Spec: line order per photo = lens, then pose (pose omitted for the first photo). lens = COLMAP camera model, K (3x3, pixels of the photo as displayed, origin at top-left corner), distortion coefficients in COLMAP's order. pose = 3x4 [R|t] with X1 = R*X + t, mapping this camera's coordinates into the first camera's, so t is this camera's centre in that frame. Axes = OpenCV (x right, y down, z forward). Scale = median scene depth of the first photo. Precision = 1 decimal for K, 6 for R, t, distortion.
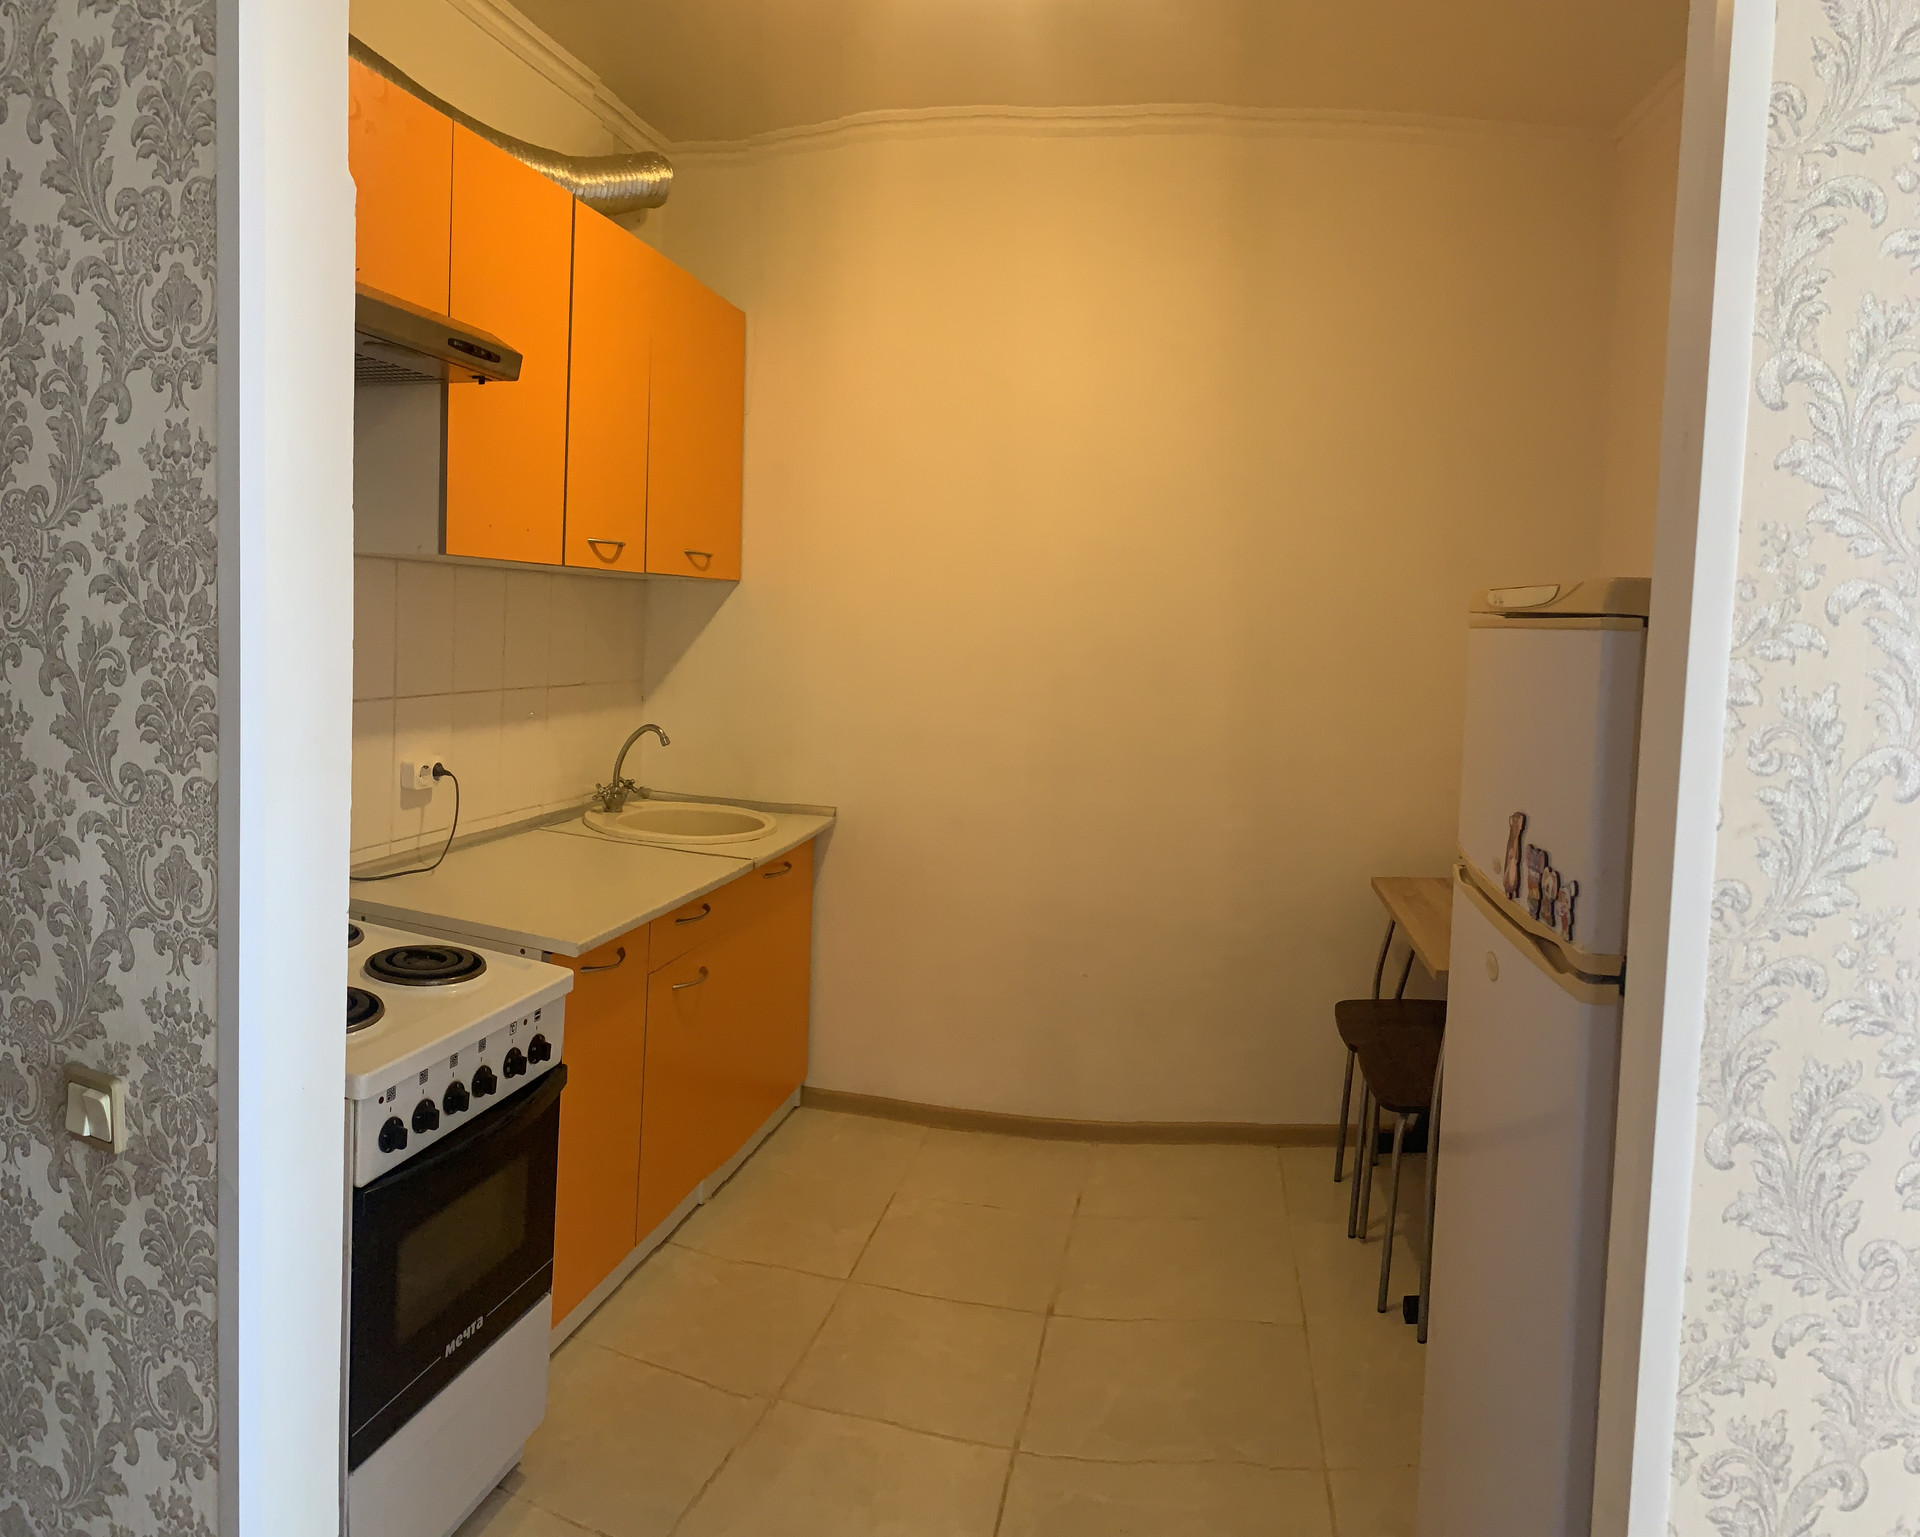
lens RADIAL K [[1537.4, 0, 957.5], [0, 1537.4, 803.5], [0, 0, 1]] dist [0.004540, -0.004009]
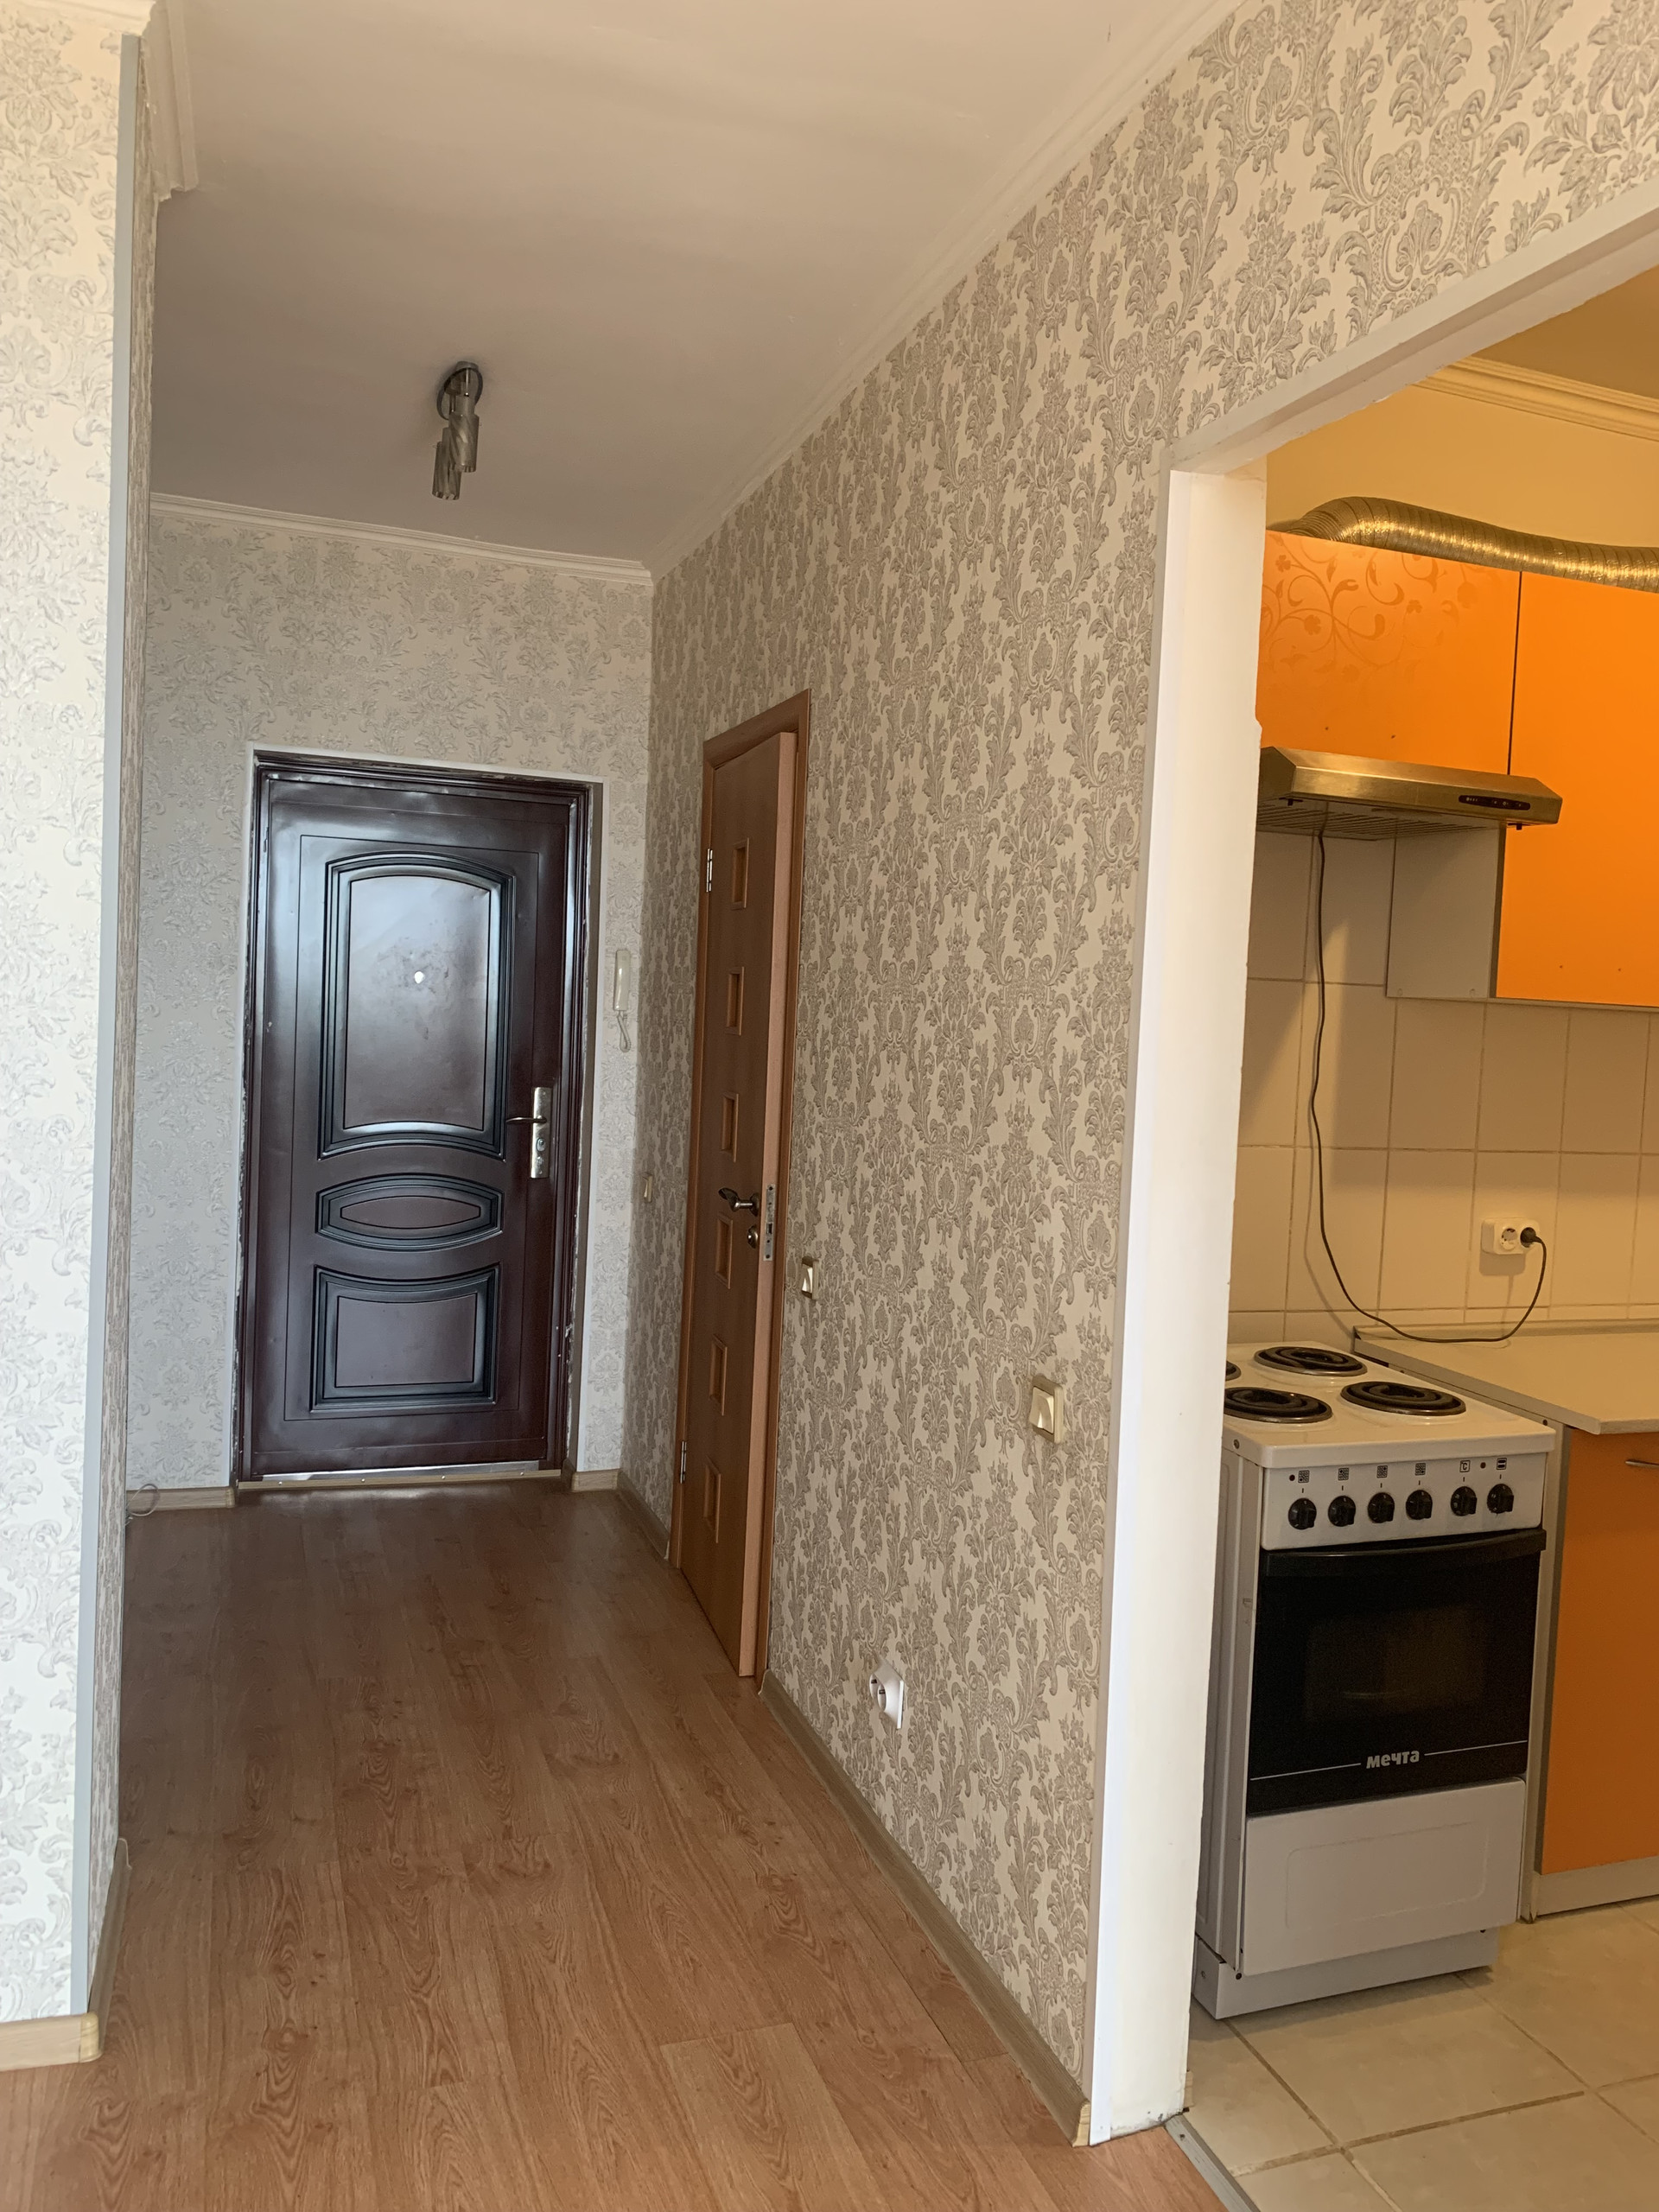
lens RADIAL K [[1644.6, 0, 826.4], [0, 1644.6, 1103.6], [0, 0, 1]] dist [-0.002224, -0.044978]
pose [[0.745061, 0.033812, -0.666139, 0.263387], [-0.098279, 0.993378, -0.059501, 0.039527], [0.659716, 0.109799, 0.743451, -0.245276]]
